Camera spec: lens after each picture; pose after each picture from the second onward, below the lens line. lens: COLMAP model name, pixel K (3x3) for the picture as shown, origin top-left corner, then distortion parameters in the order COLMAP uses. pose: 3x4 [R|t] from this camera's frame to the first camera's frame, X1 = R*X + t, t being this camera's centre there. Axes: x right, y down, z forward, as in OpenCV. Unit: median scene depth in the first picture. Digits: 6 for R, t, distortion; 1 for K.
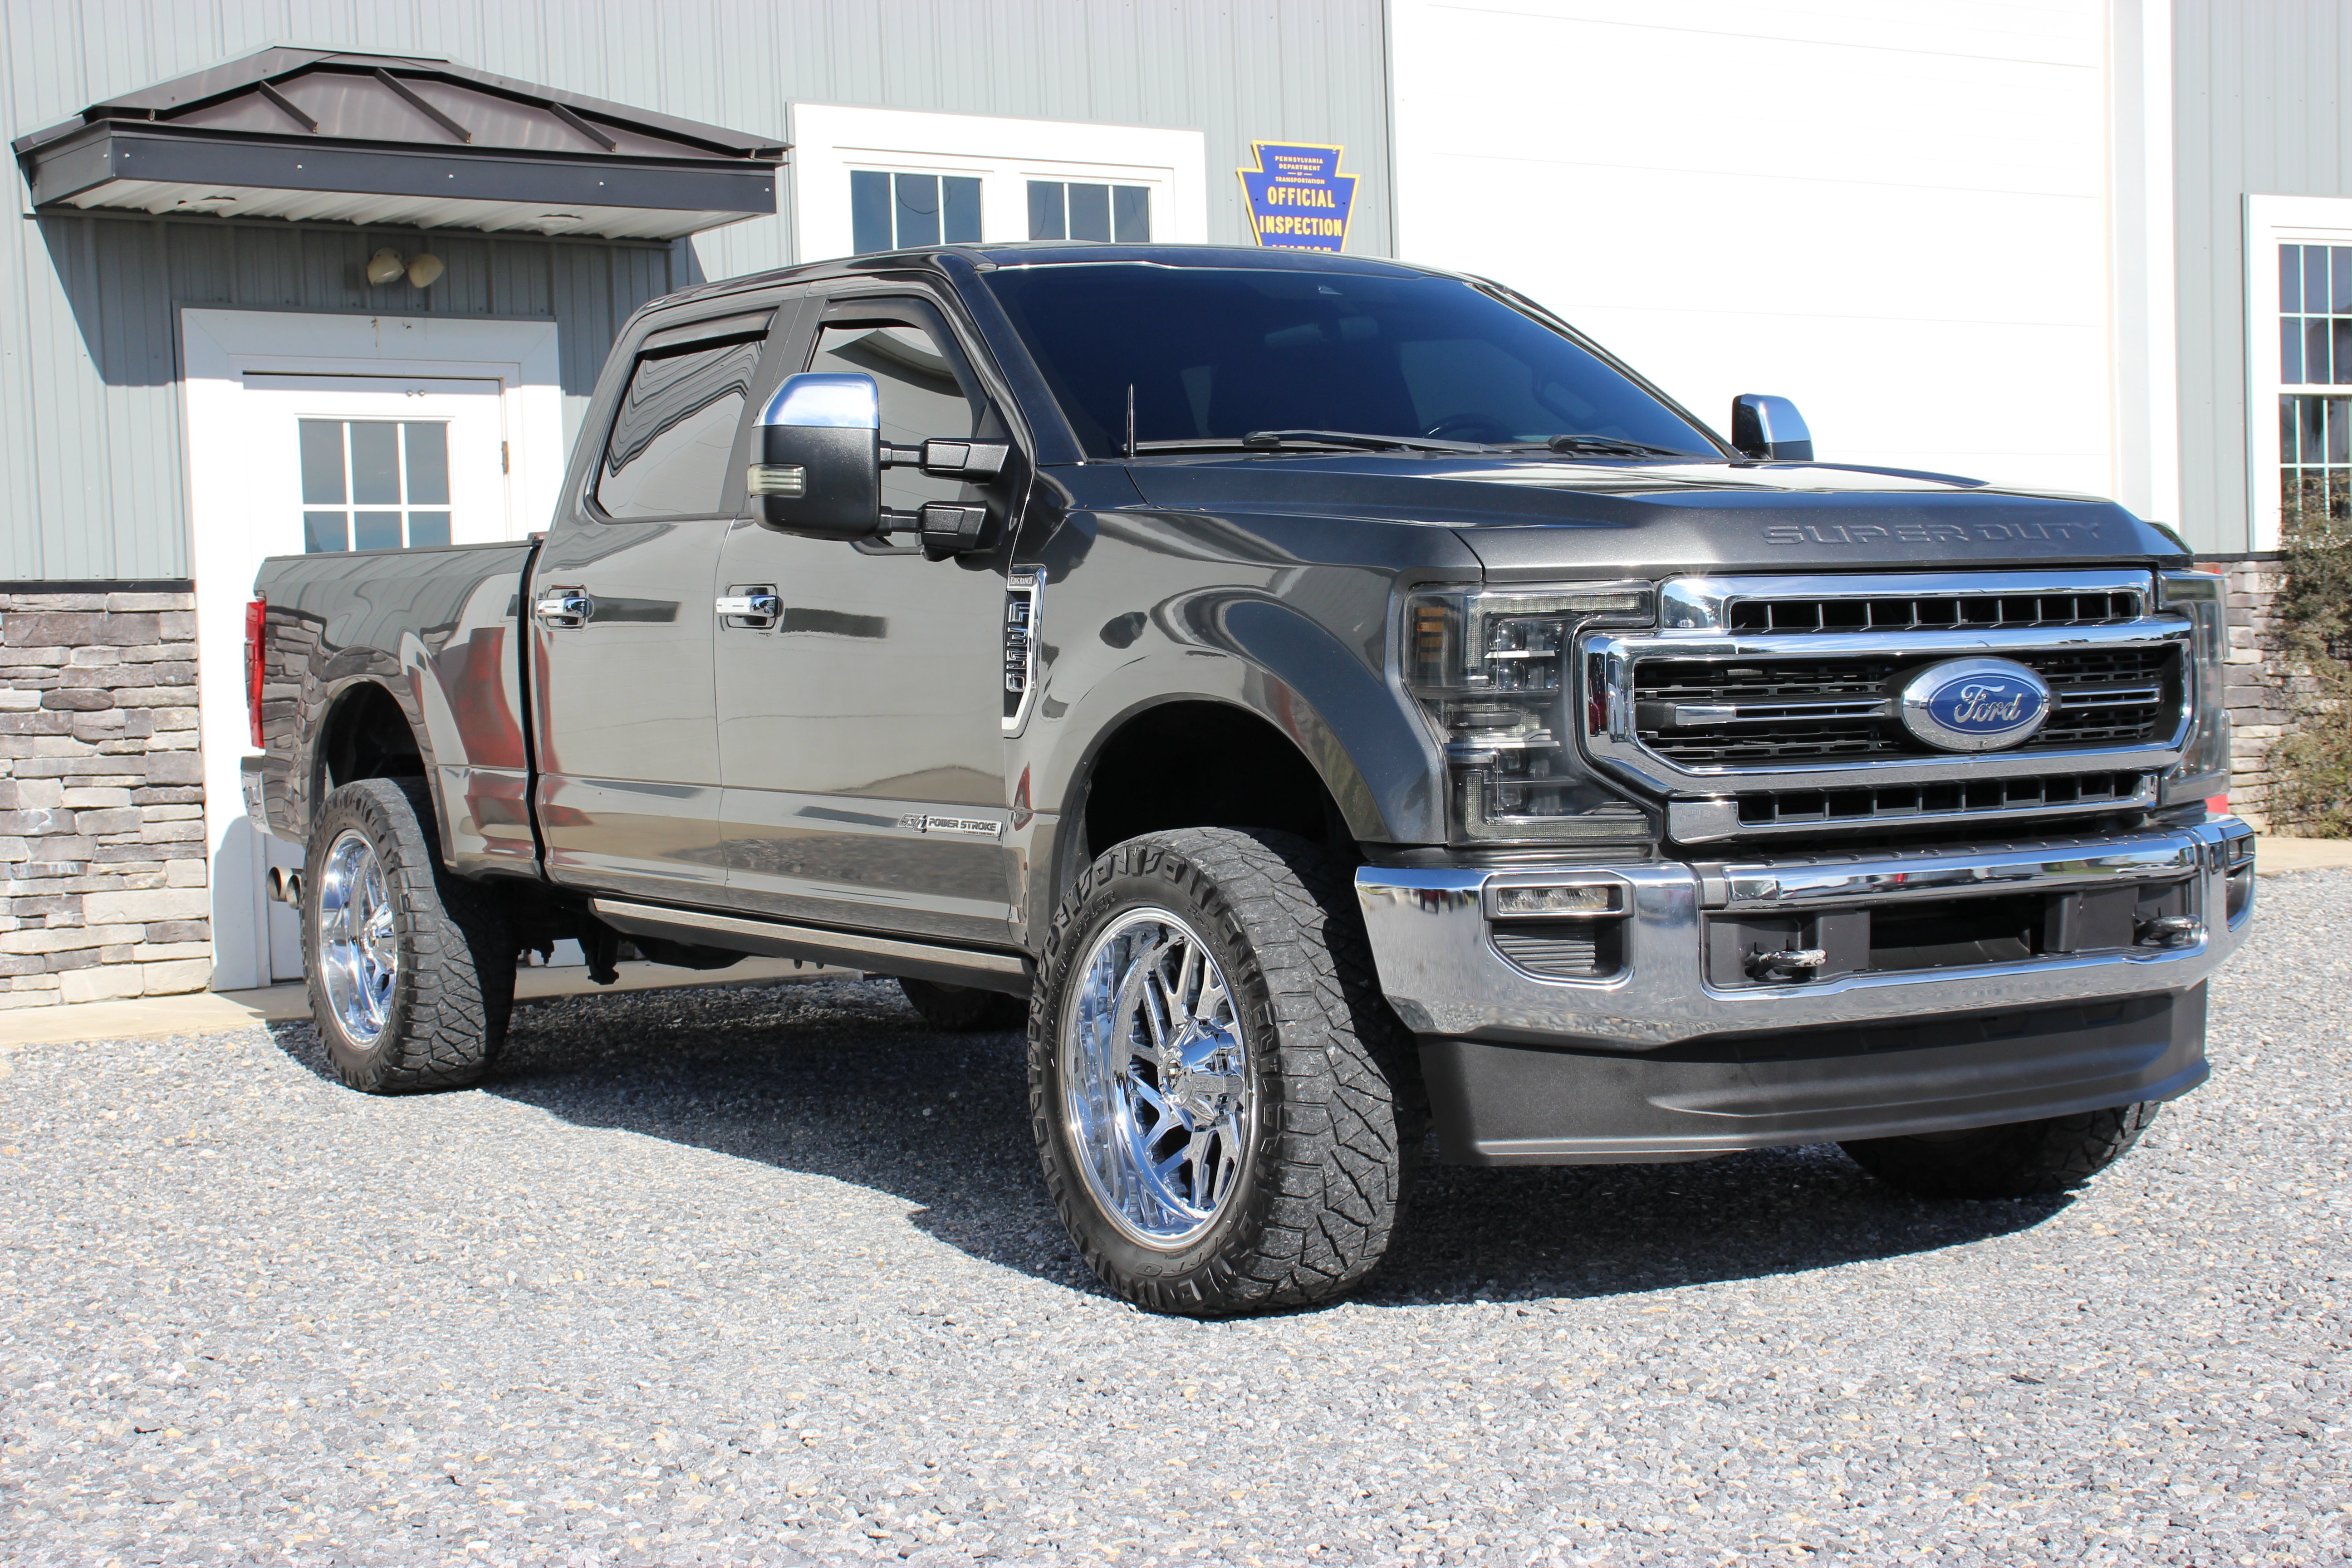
lens RADIAL K [[3625.2, 0, 1200.6], [0, 3625.2, 750.5], [0, 0, 1]] dist [0.094539, 0.000000]
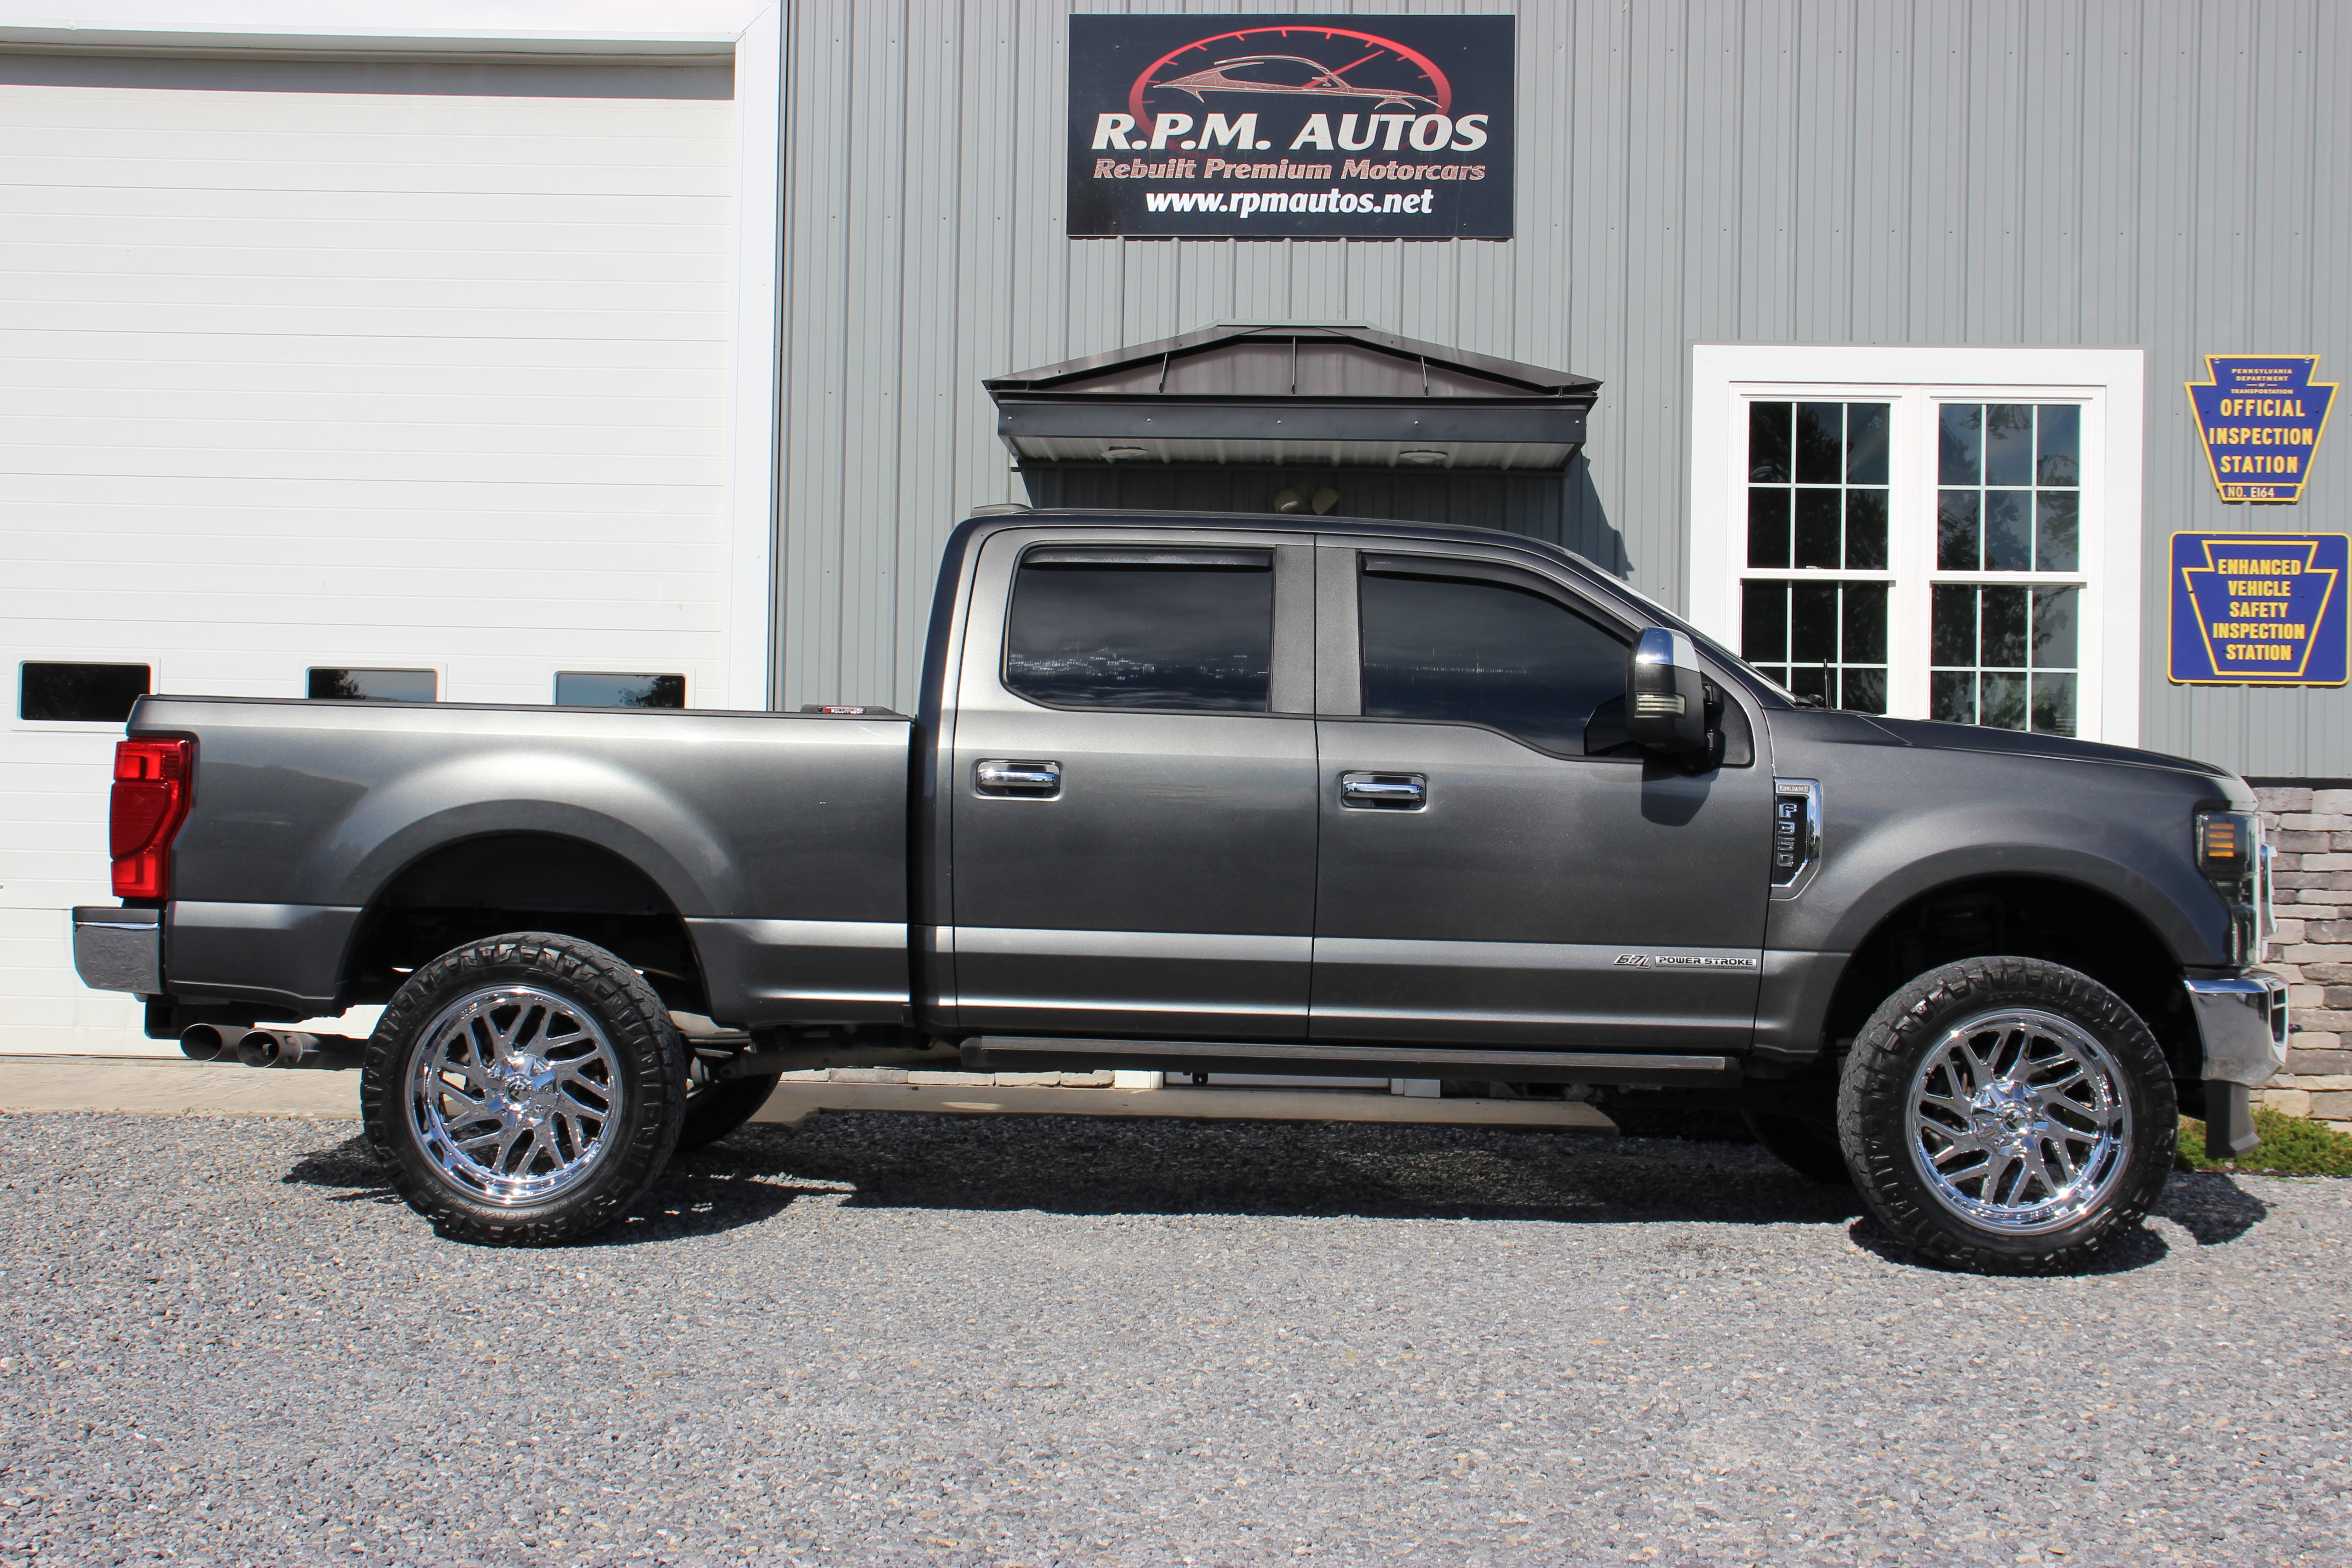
lens RADIAL K [[2838.9, 0, 1186.3], [0, 2838.9, 805.4], [0, 0, 1]] dist [0.029190, 0.000000]
pose [[0.795427, 0.040839, -0.604672, 0.332247], [-0.059914, 0.998138, -0.011402, -0.019240], [0.603080, 0.045298, 0.796393, 0.241209]]
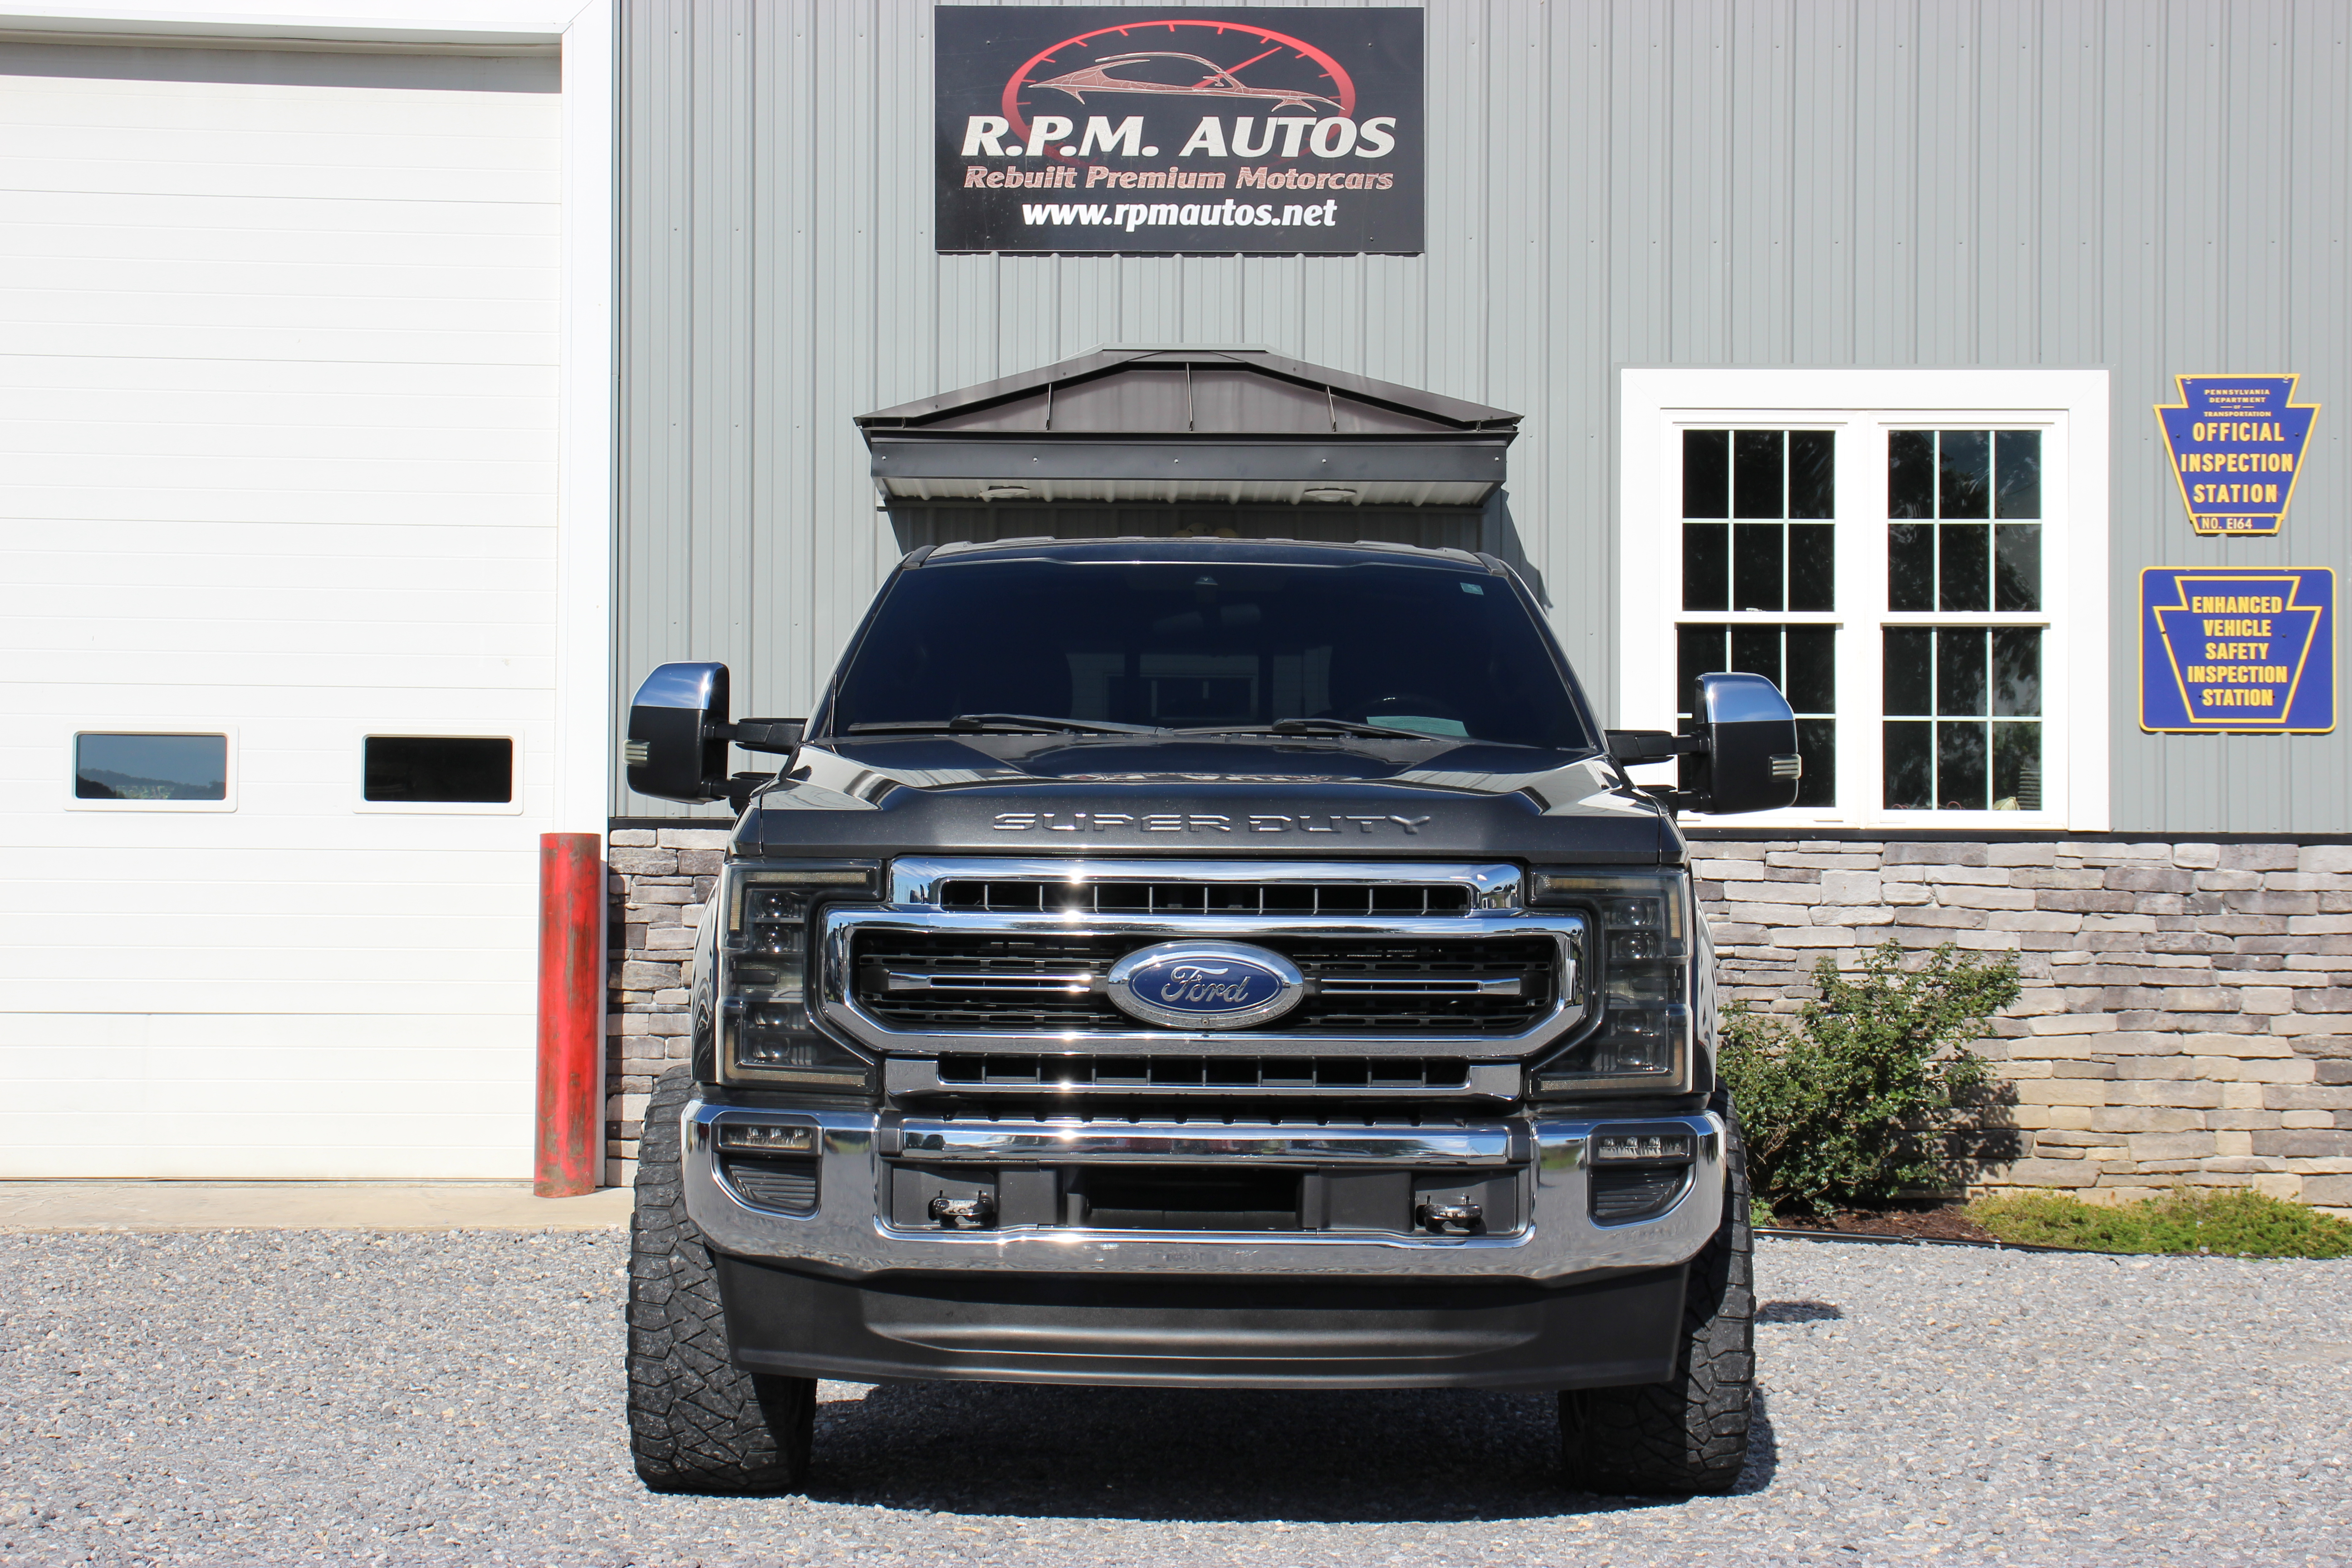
lens RADIAL K [[3857.7, 0, 1170.1], [0, 3857.7, 817.8], [0, 0, 1]] dist [0.201479, 0.000000]
pose [[0.827827, 0.023352, -0.560497, 0.444806], [-0.047751, 0.998440, -0.028929, -0.015074], [0.558947, 0.050712, 0.827651, 0.032503]]
